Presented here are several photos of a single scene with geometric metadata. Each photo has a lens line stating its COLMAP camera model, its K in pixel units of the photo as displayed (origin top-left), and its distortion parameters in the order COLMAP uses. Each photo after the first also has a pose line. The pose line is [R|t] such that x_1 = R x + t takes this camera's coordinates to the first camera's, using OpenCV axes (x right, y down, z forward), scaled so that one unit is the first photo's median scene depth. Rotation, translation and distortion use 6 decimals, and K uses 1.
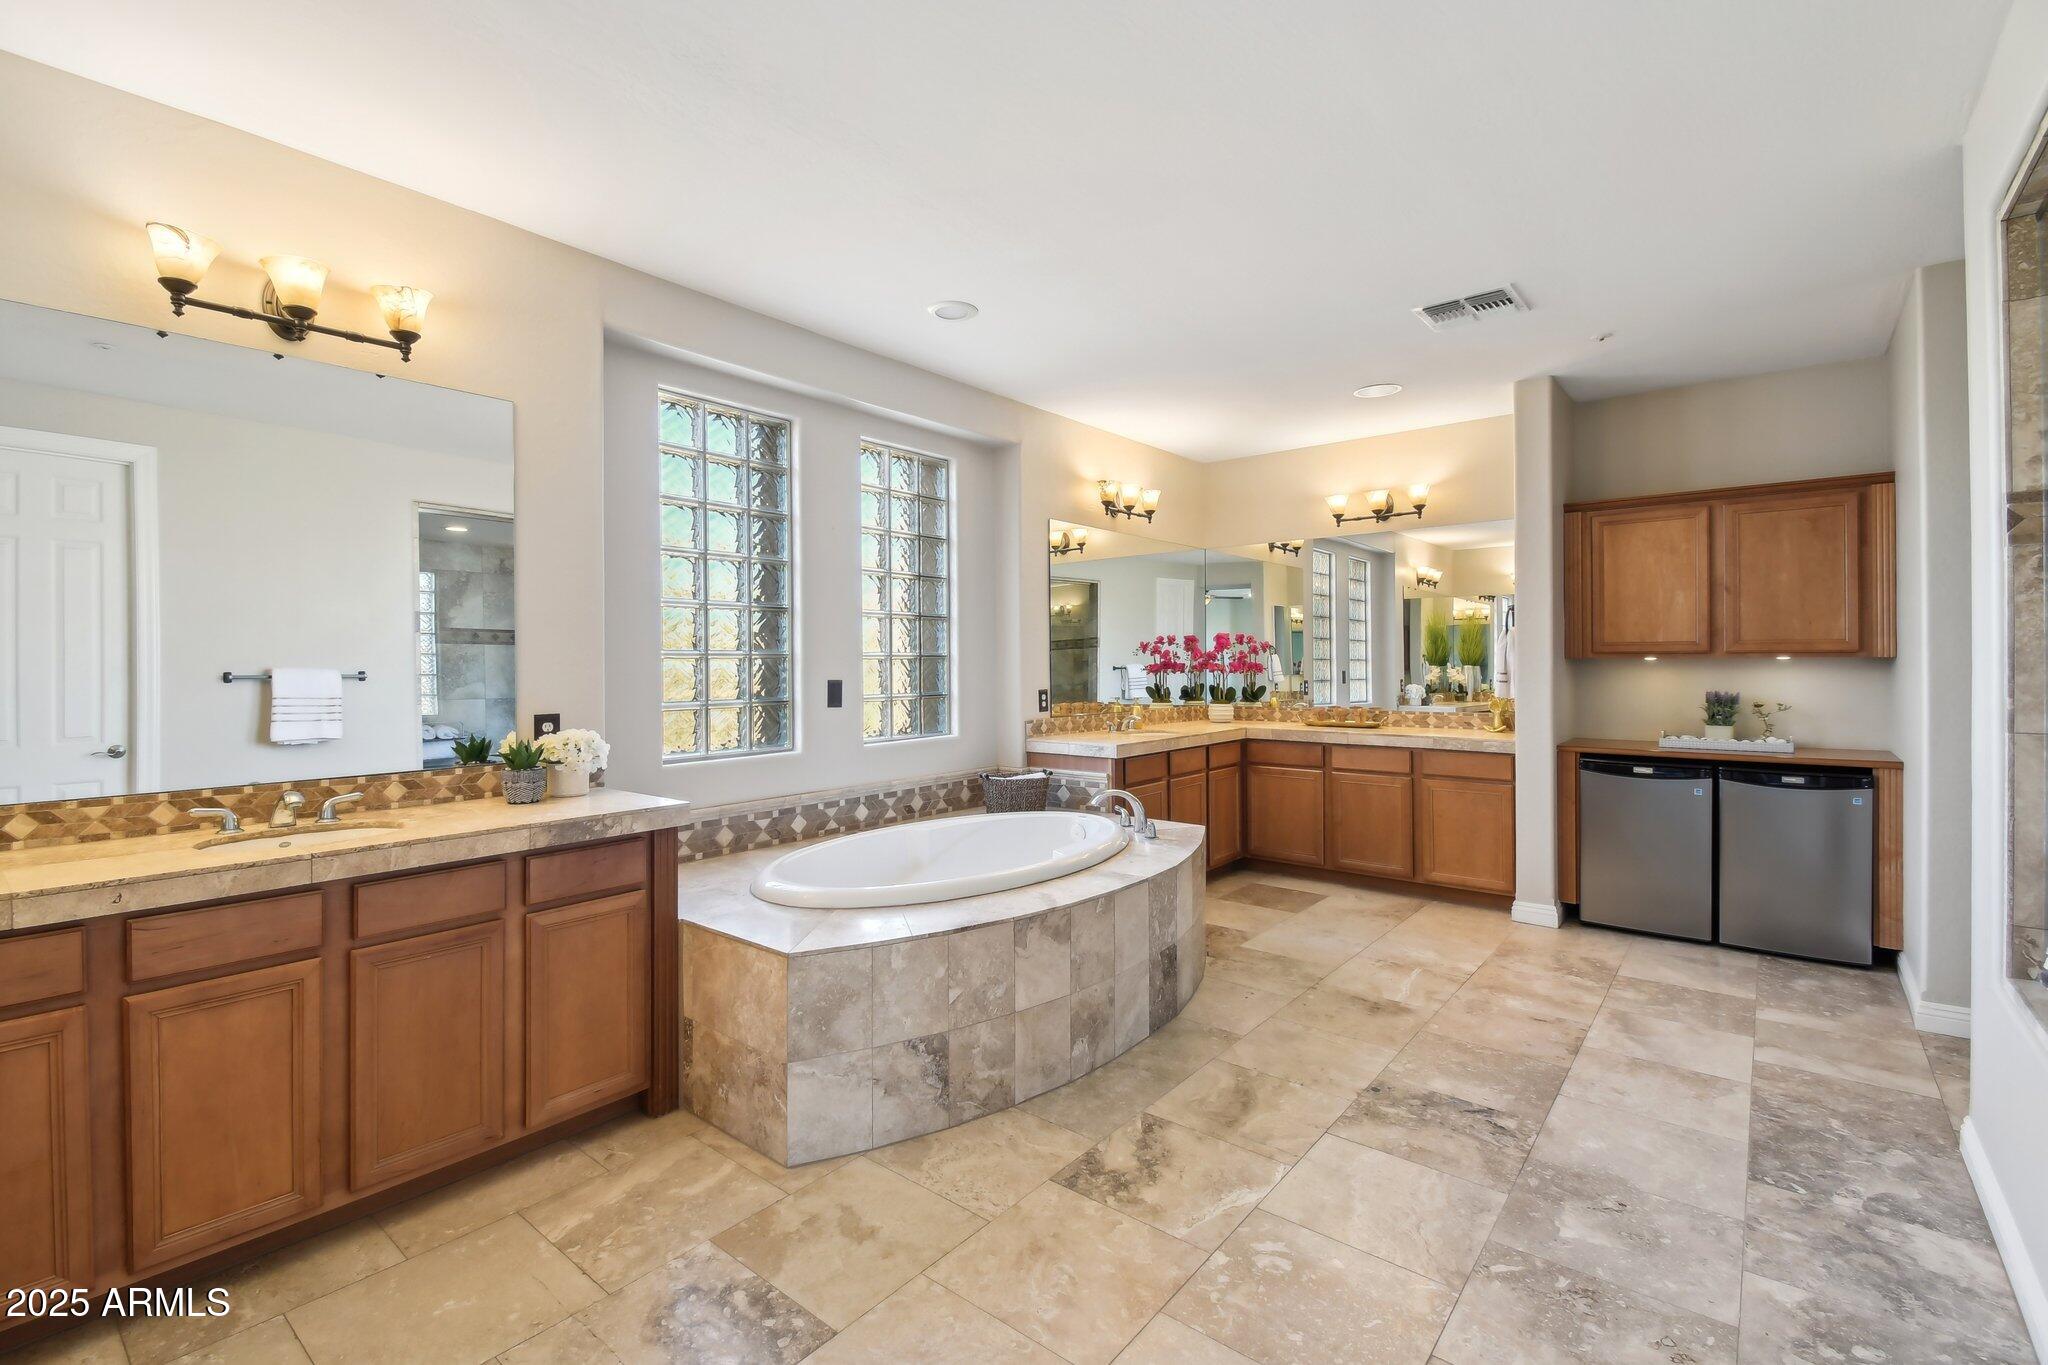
lens RADIAL K [[908.5, 0, 1015.3], [0, 908.5, 665.8], [0, 0, 1]] dist [0.034269, -0.026829]
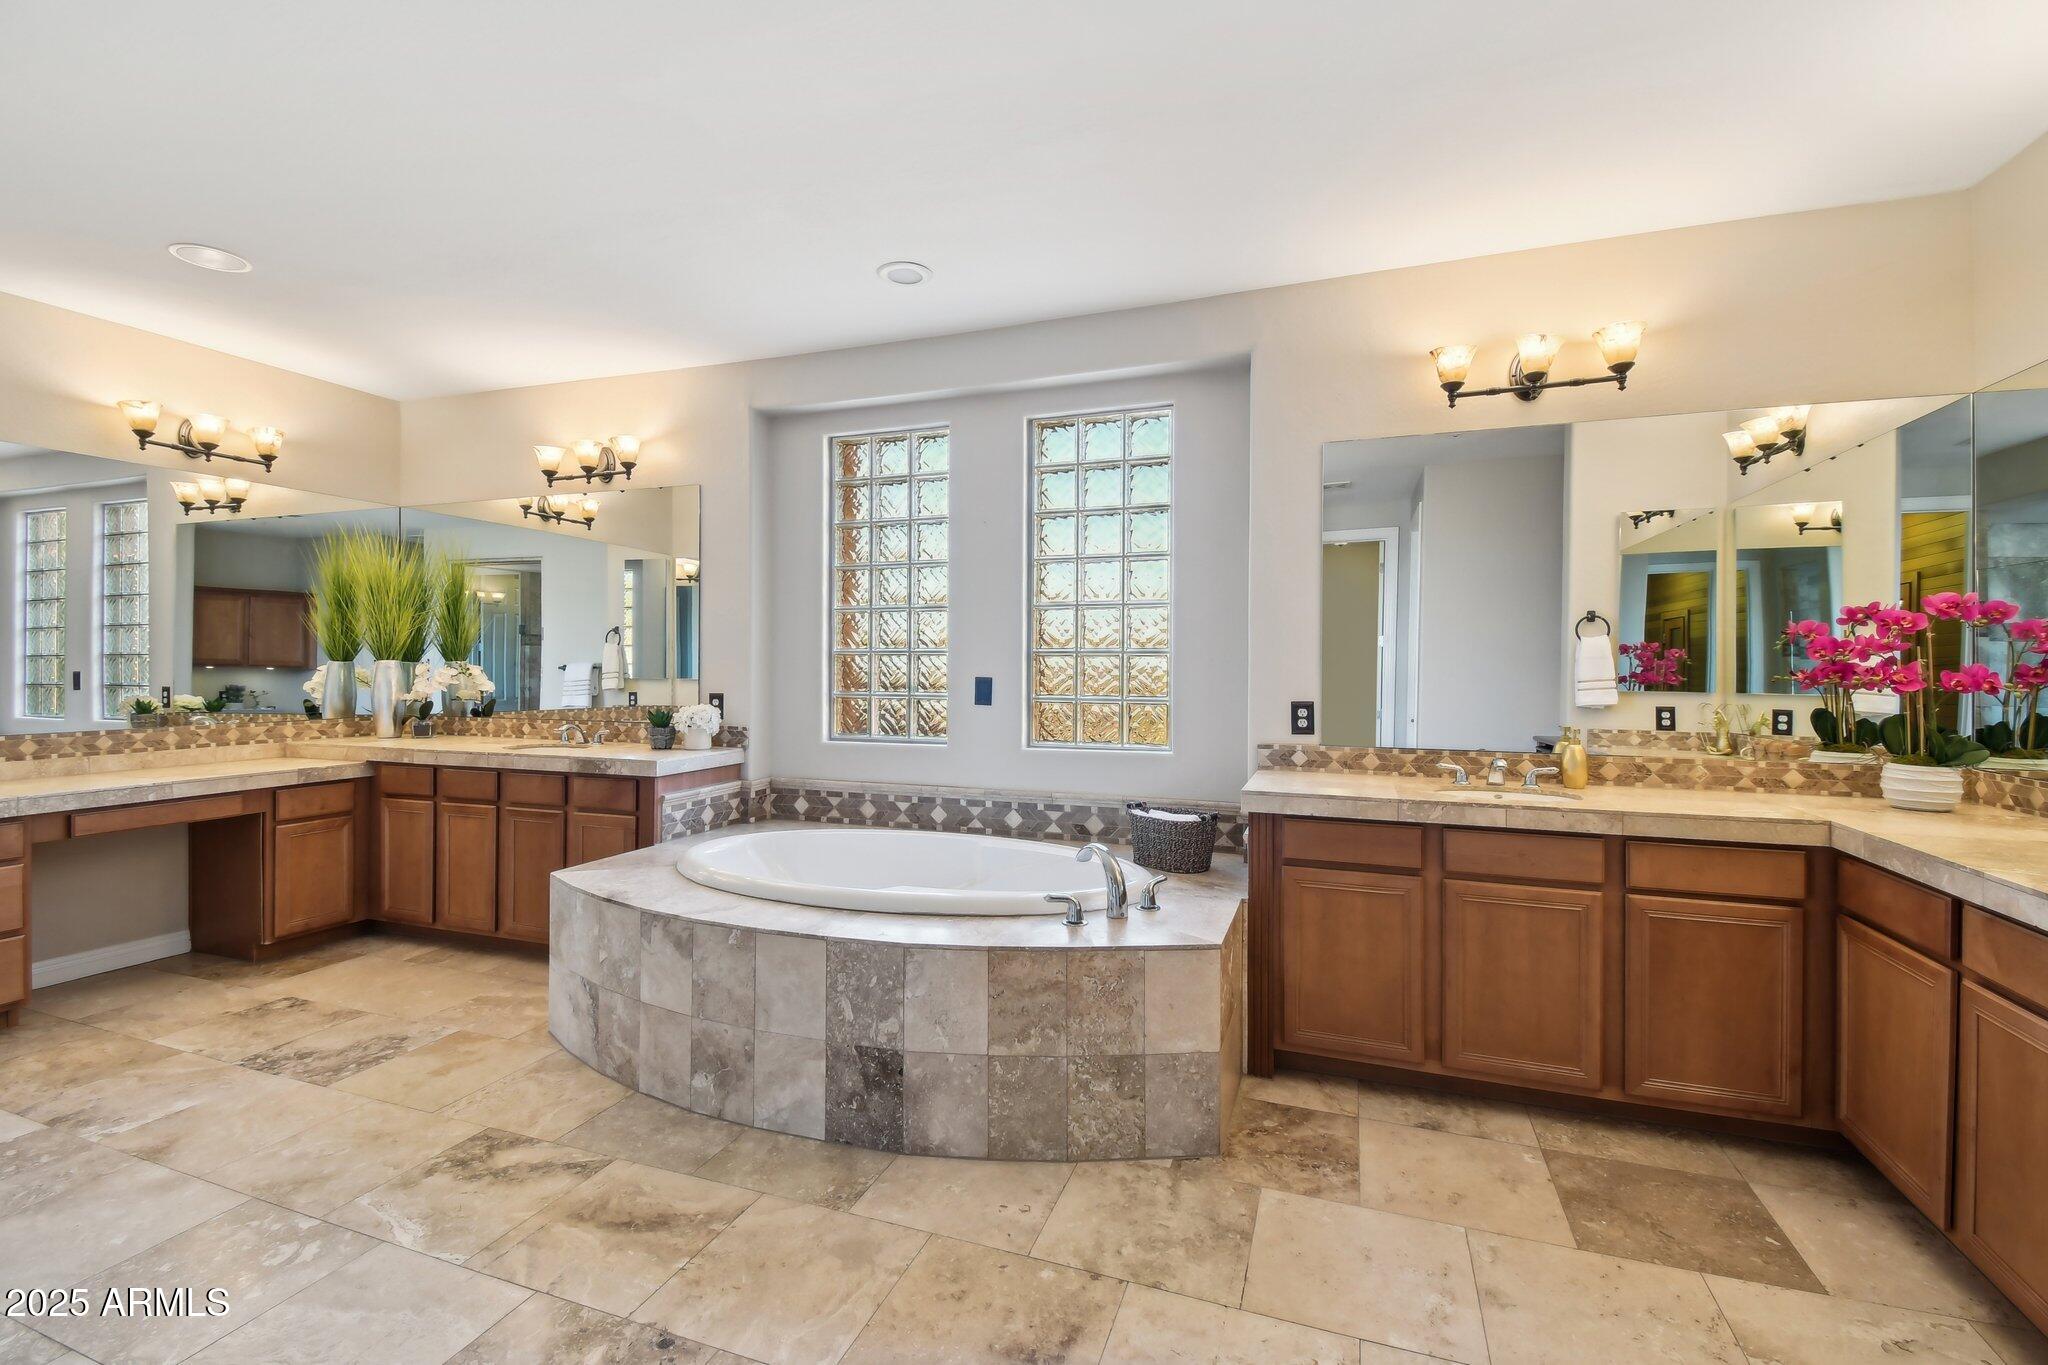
lens RADIAL K [[908.5, 0, 1015.3], [0, 908.5, 665.8], [0, 0, 1]] dist [0.034269, -0.026829]
pose [[0.325131, 0.008499, -0.945631, 1.141377], [-0.009384, 0.999939, 0.005761, -0.004210], [0.945623, 0.007001, 0.325191, 1.102676]]
